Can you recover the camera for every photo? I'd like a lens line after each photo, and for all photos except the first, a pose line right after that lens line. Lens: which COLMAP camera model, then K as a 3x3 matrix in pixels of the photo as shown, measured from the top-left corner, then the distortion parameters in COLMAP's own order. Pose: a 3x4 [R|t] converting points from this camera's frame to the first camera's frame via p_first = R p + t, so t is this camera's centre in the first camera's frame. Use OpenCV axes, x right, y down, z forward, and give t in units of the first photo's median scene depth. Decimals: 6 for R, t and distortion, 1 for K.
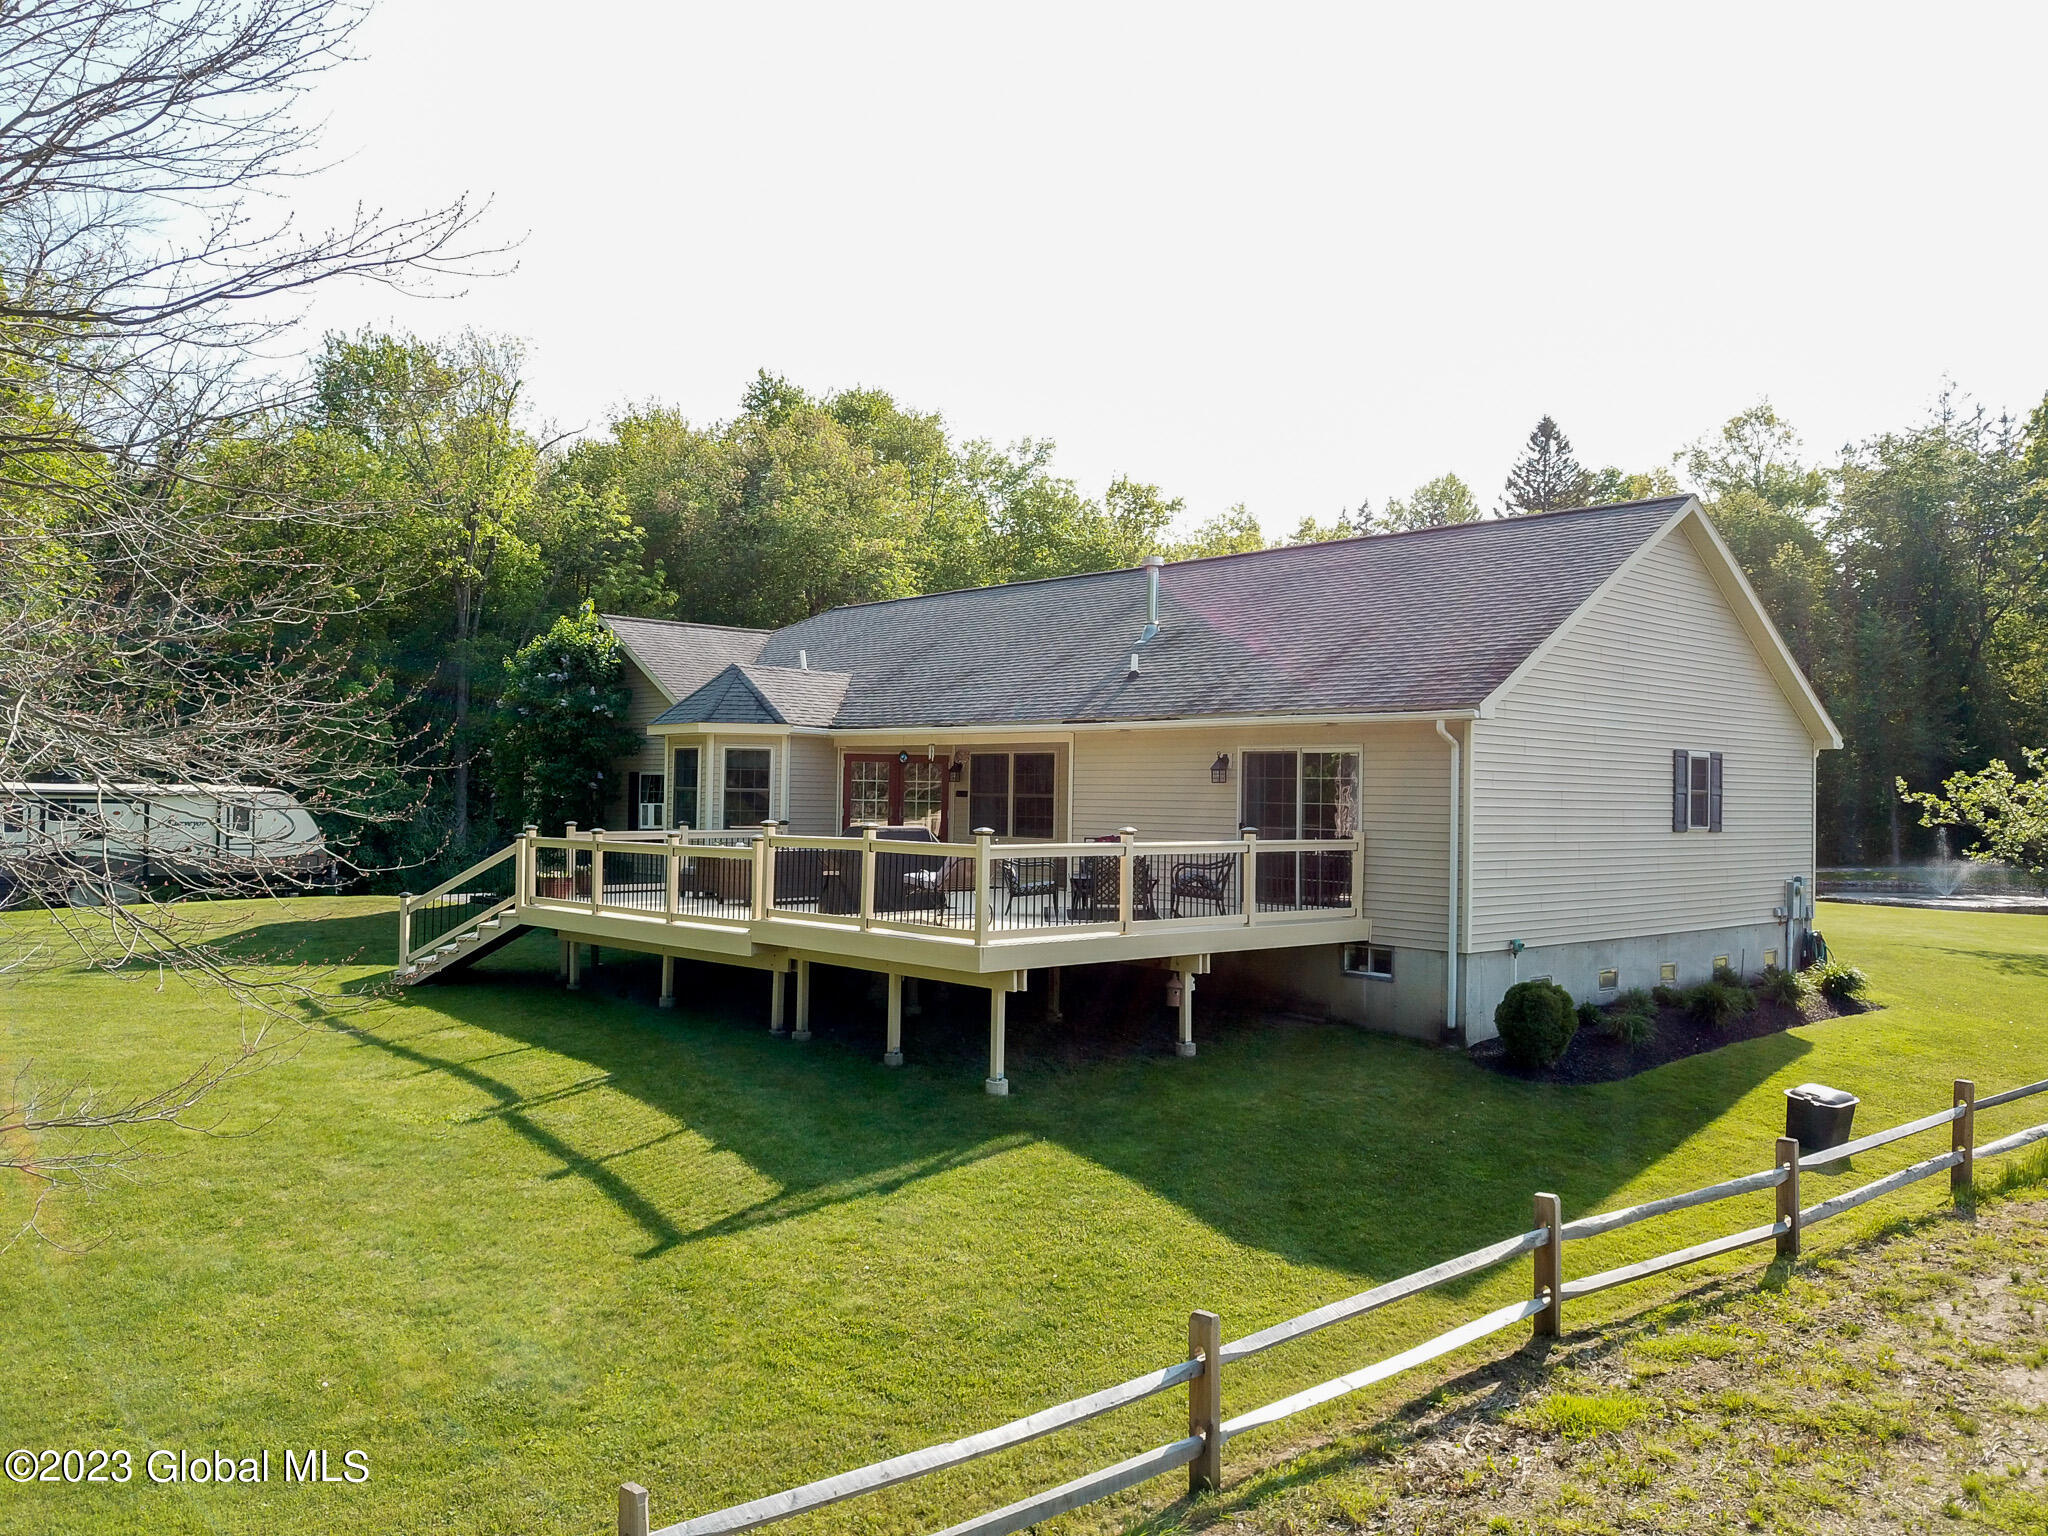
lens RADIAL K [[1581.5, 0, 1015.8], [0, 1581.5, 760.3], [0, 0, 1]] dist [0.004542, 0.002203]
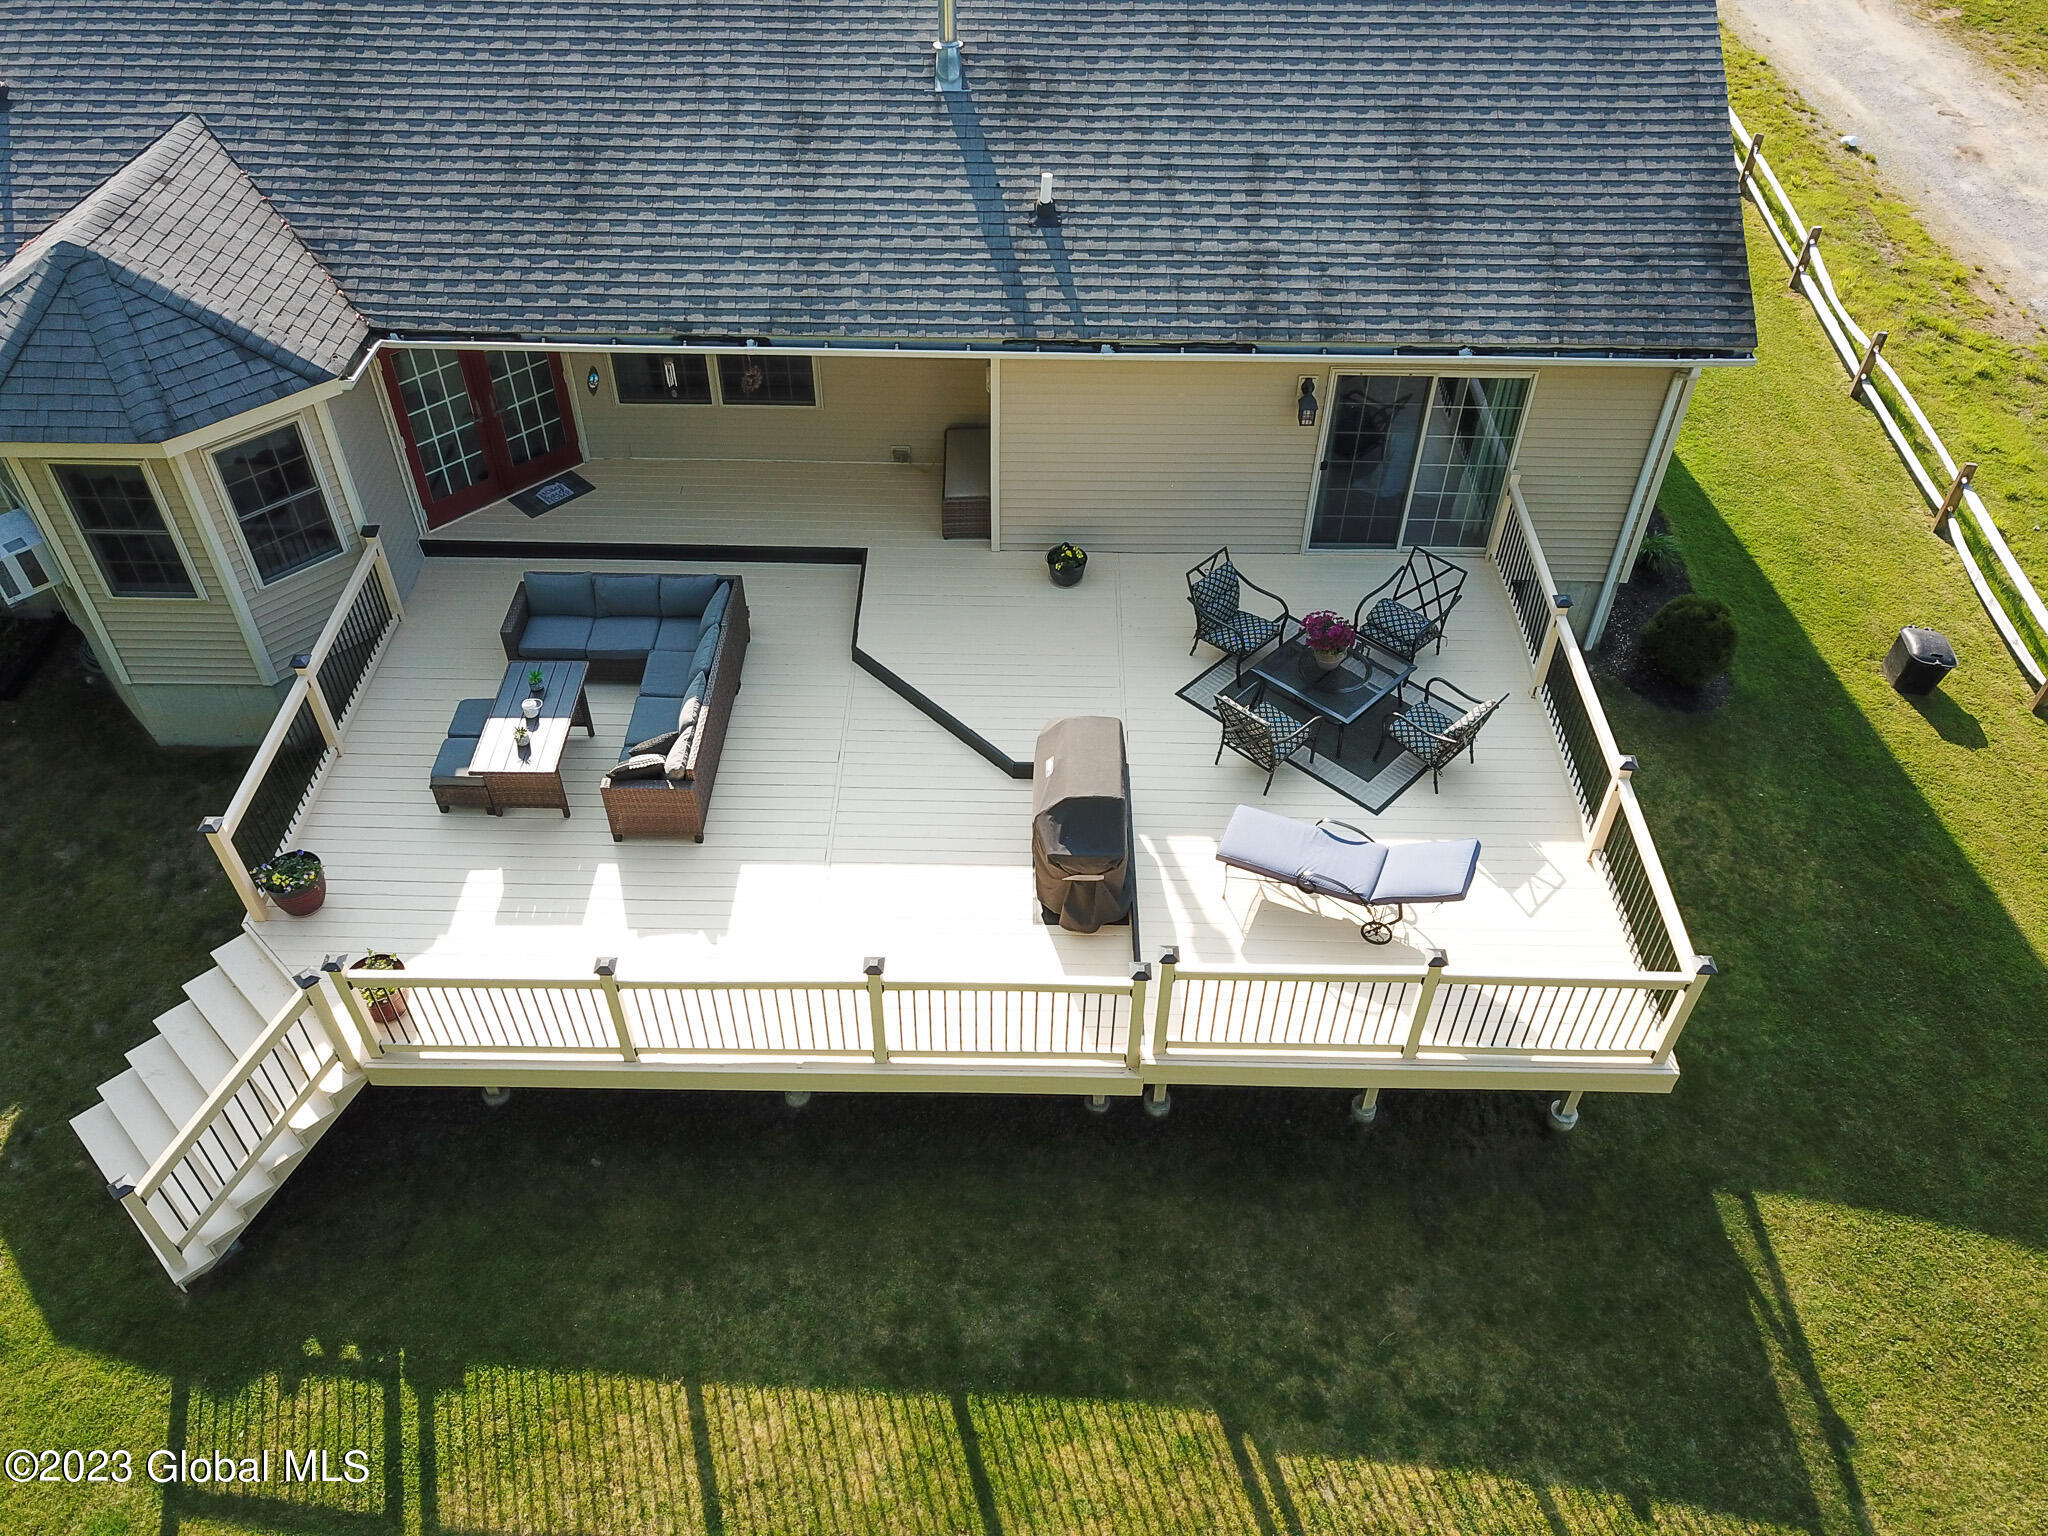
lens RADIAL K [[1581.5, 0, 1015.8], [0, 1581.5, 760.3], [0, 0, 1]] dist [0.004542, 0.002203]
pose [[0.688037, -0.508775, 0.517449, -0.318365], [-0.009791, 0.706484, 0.707661, -0.297757], [-0.725610, -0.491963, 0.481106, 0.524998]]
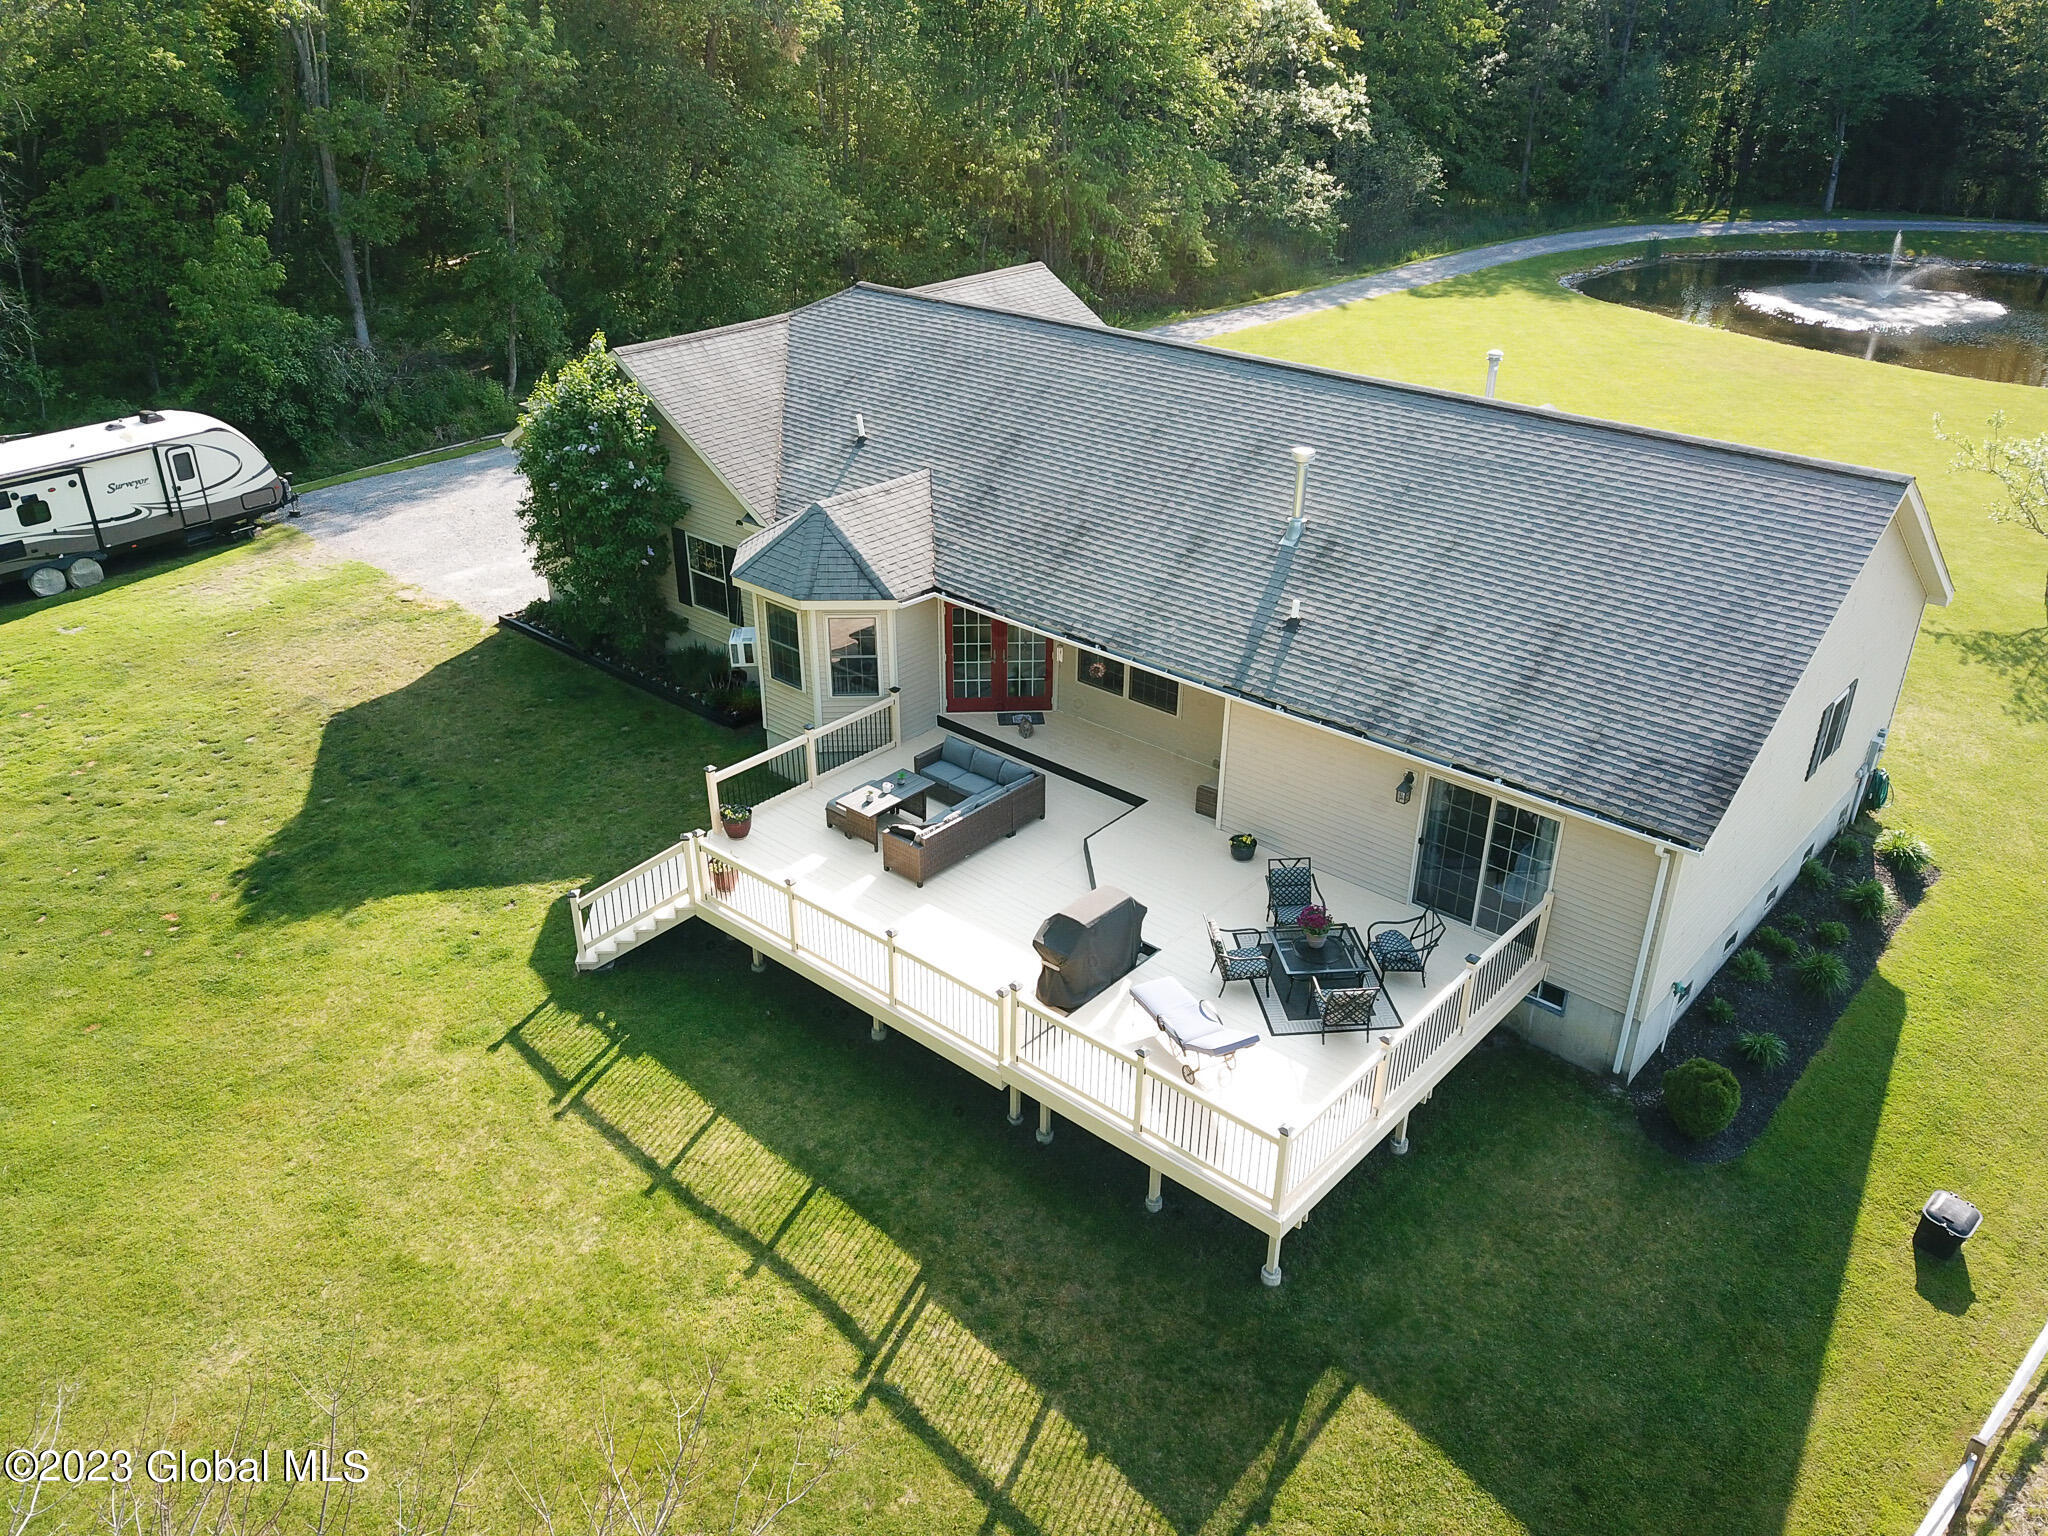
lens RADIAL K [[1575.0, 0, 1024.0], [0, 1575.0, 768.0], [0, 0, 1]] dist [0.010542, -0.003717]
pose [[0.994508, -0.058529, 0.086760, -0.154566], [0.009712, 0.877036, 0.480327, -0.383102], [-0.104205, -0.476846, 0.872788, 0.118030]]
